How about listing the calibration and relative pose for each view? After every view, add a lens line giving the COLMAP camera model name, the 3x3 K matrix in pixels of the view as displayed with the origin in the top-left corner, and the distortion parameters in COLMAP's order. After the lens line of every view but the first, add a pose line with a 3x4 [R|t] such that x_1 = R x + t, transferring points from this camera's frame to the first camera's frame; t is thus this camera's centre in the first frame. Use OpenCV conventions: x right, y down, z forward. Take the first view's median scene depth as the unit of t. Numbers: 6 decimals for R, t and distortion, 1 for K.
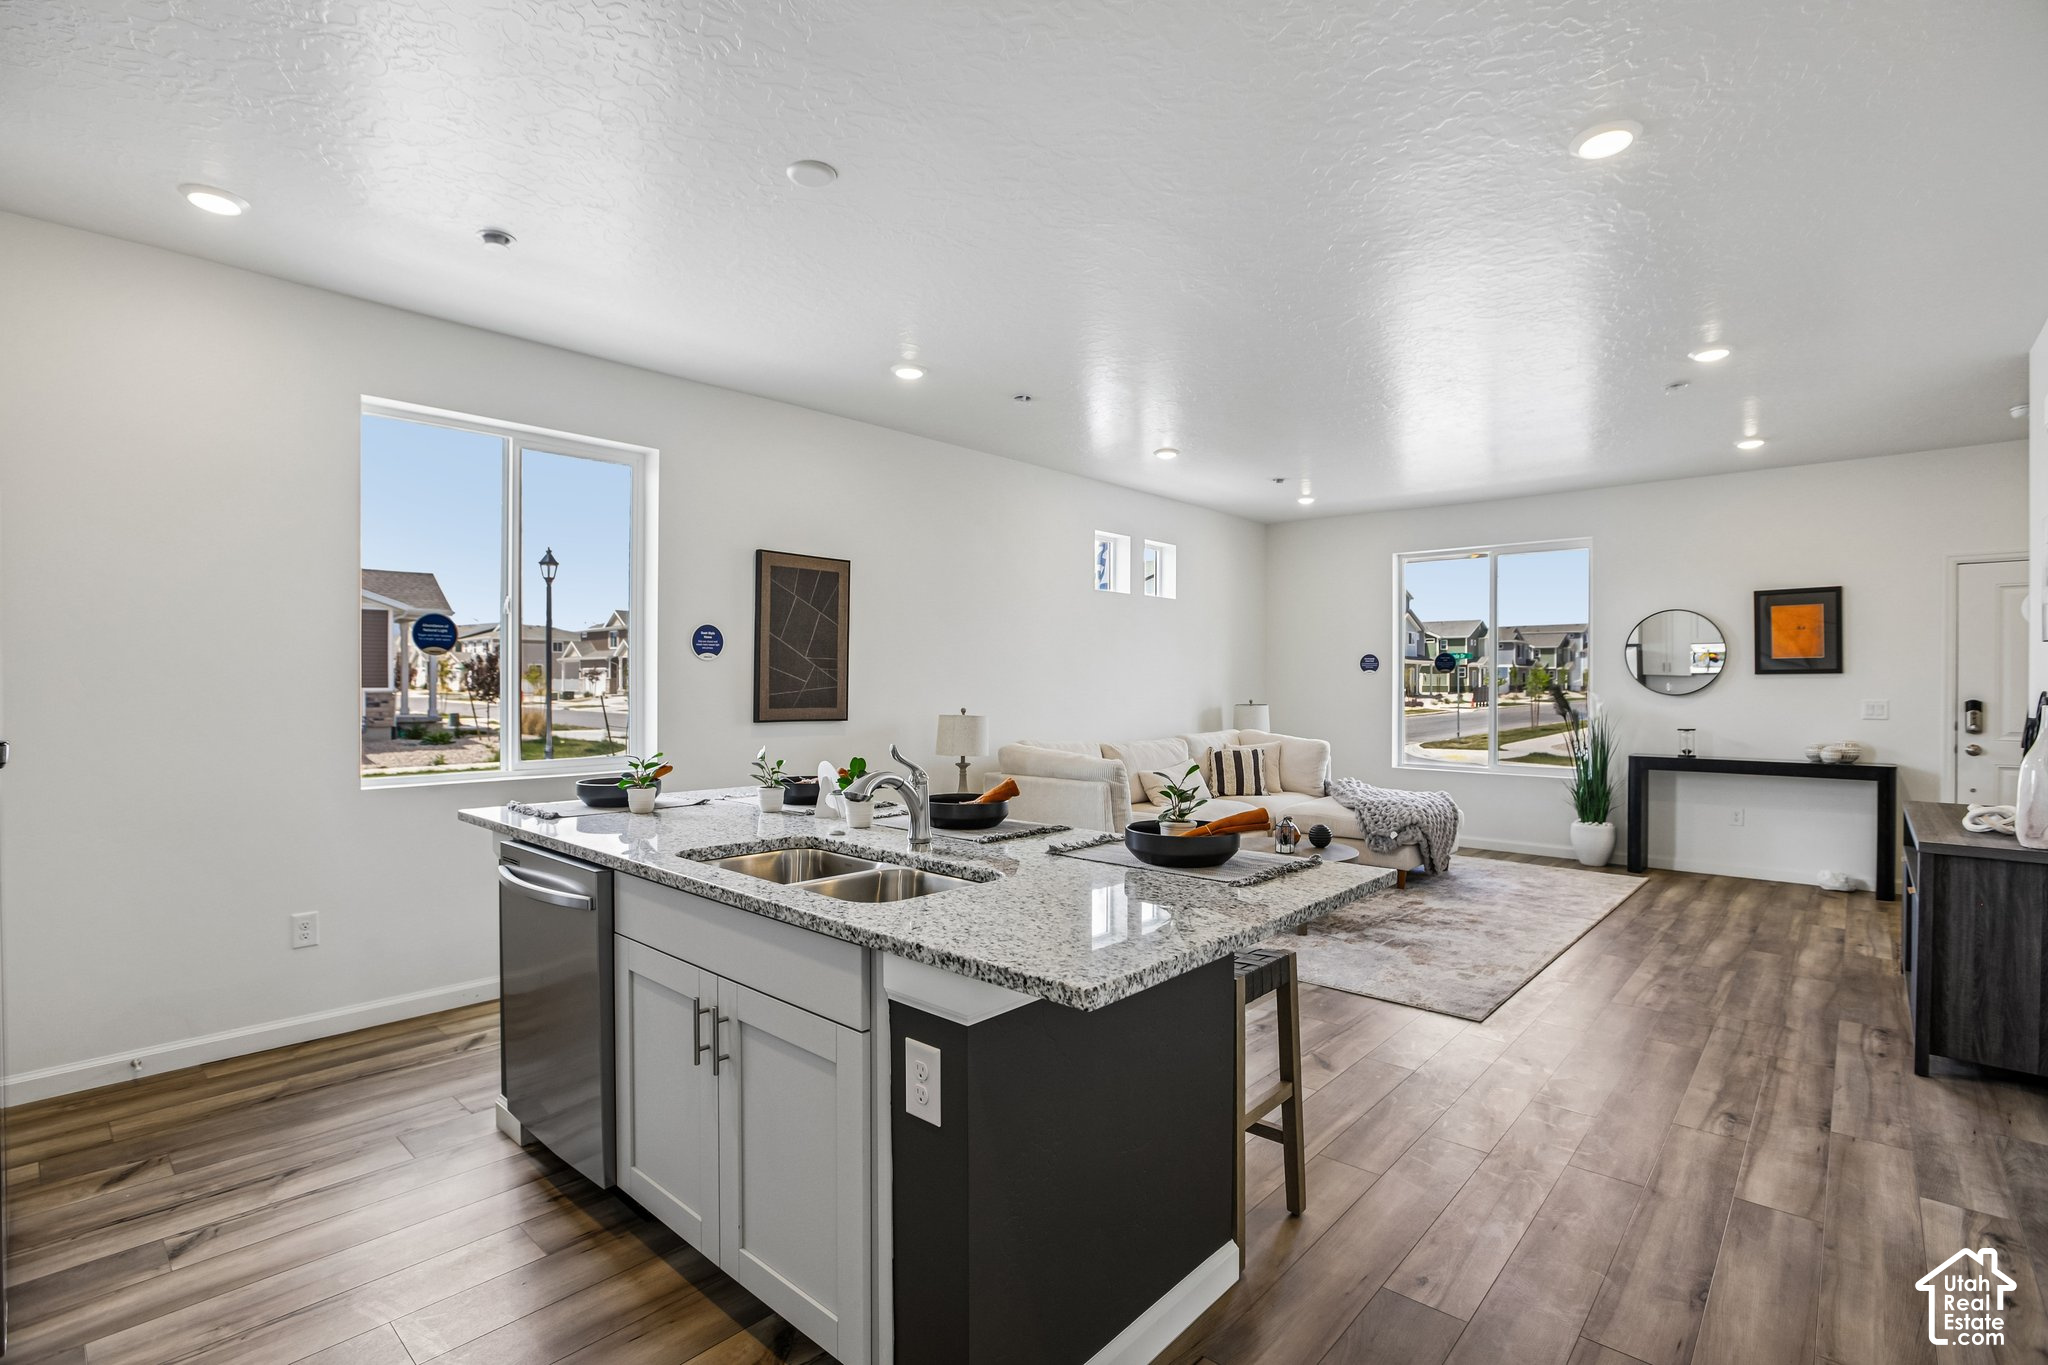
lens RADIAL K [[939.6, 0, 1015.8], [0, 939.6, 683.2], [0, 0, 1]] dist [-0.056191, 0.023518]
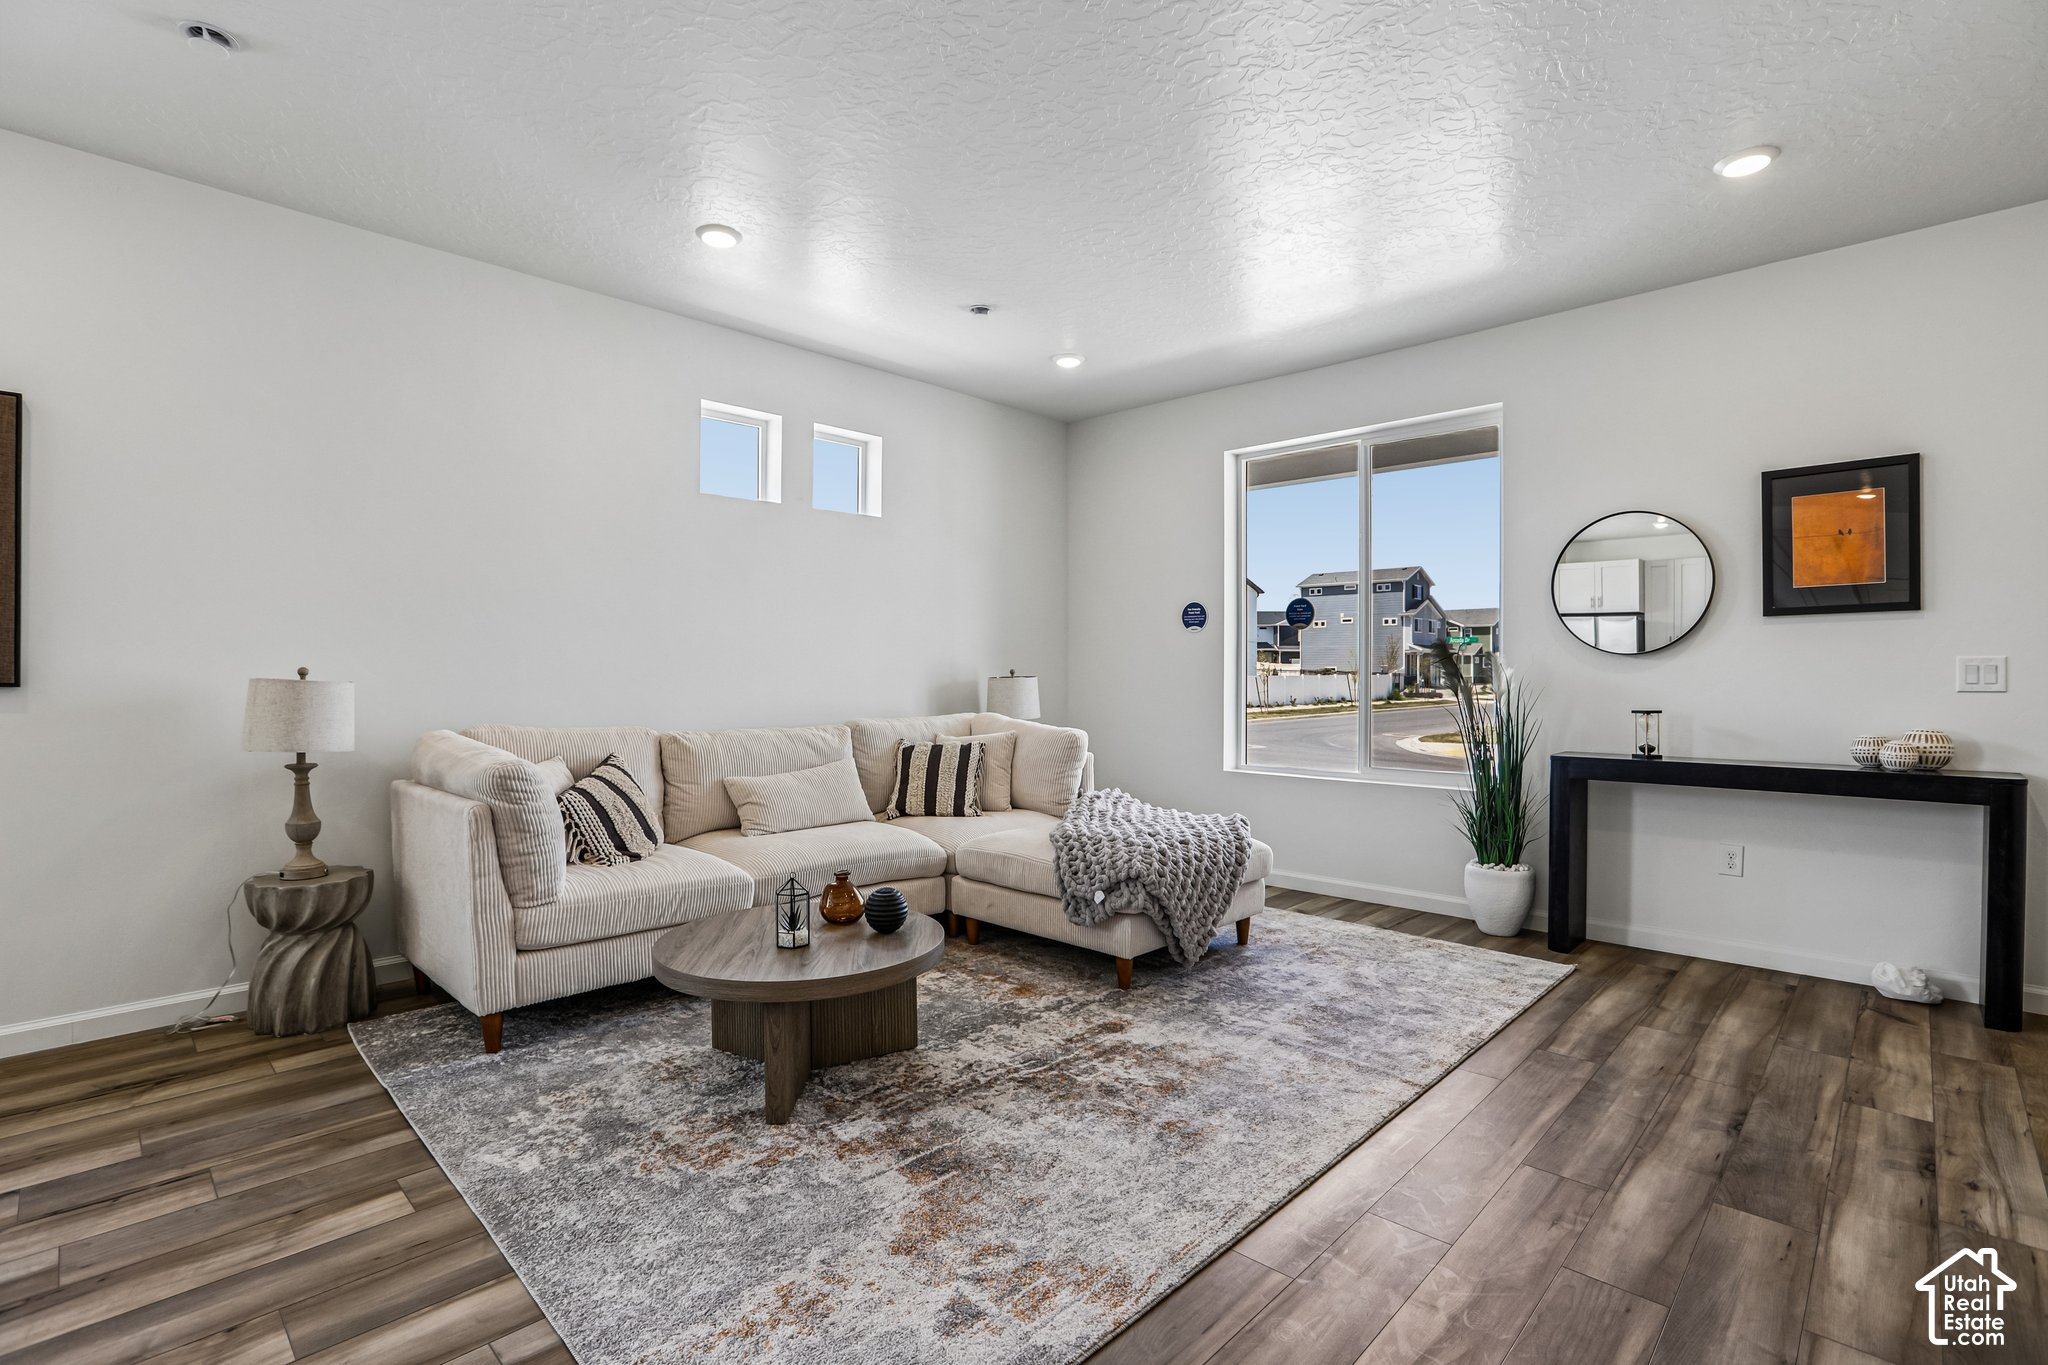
lens RADIAL K [[950.3, 0, 1018.0], [0, 950.3, 683.4], [0, 0, 1]] dist [-0.053966, 0.019523]
pose [[0.999753, 0.000307, -0.022225, 0.348646], [-0.000111, 0.999961, 0.008787, 0.027956], [0.022227, -0.008782, 0.999714, 0.403579]]
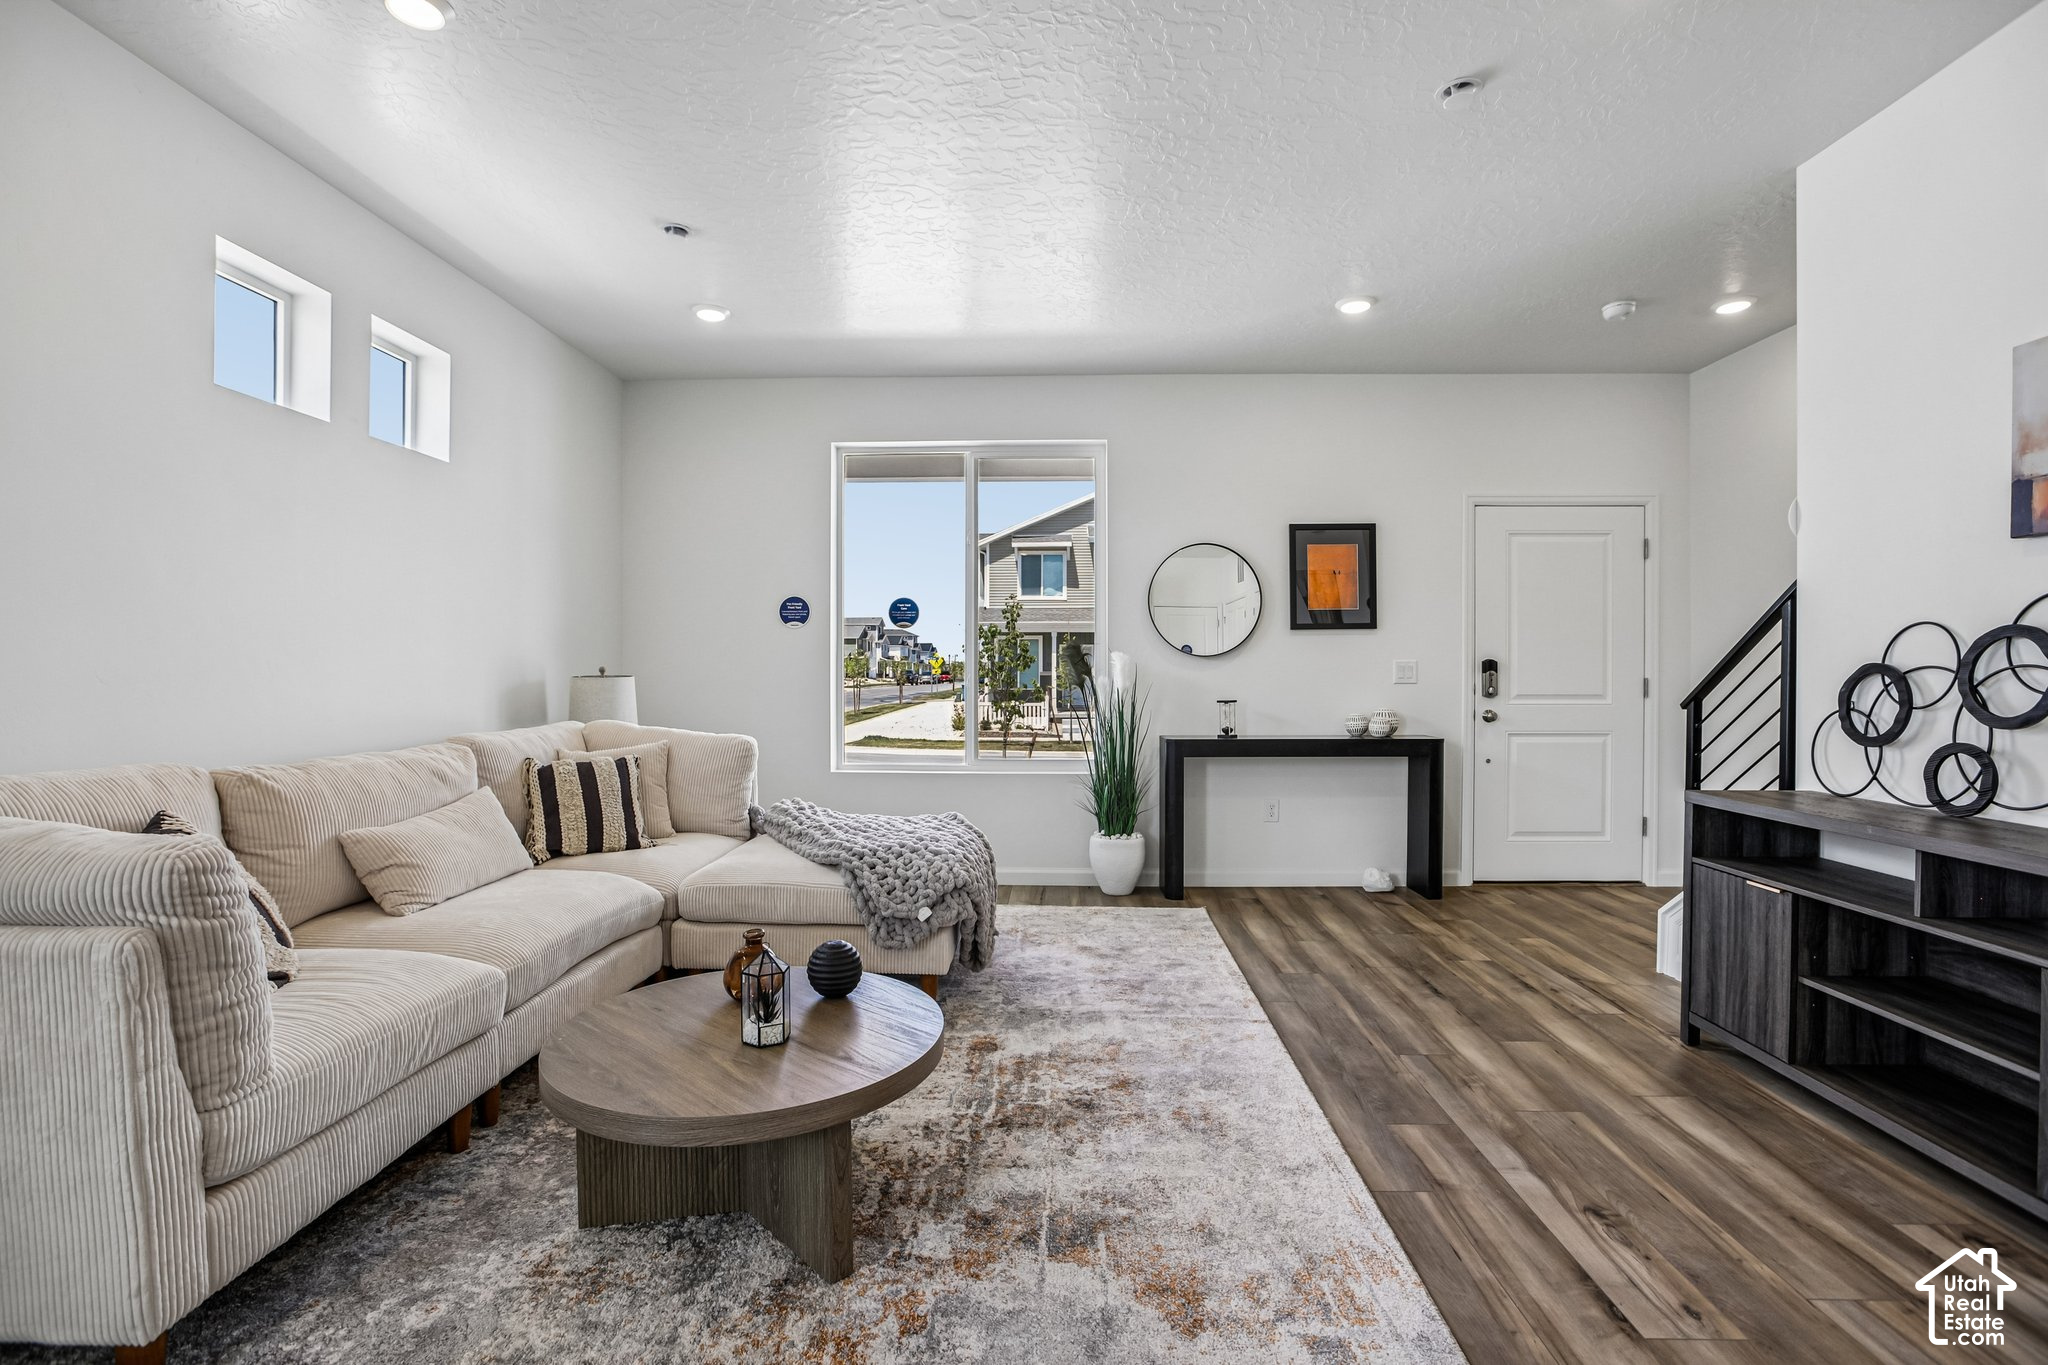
lens RADIAL K [[939.6, 0, 1015.8], [0, 939.6, 683.2], [0, 0, 1]] dist [-0.056191, 0.023518]
pose [[0.761126, -0.008256, 0.648551, 0.101437], [0.000716, 0.999929, 0.011888, 0.027074], [-0.648604, -0.008584, 0.761078, 0.537232]]
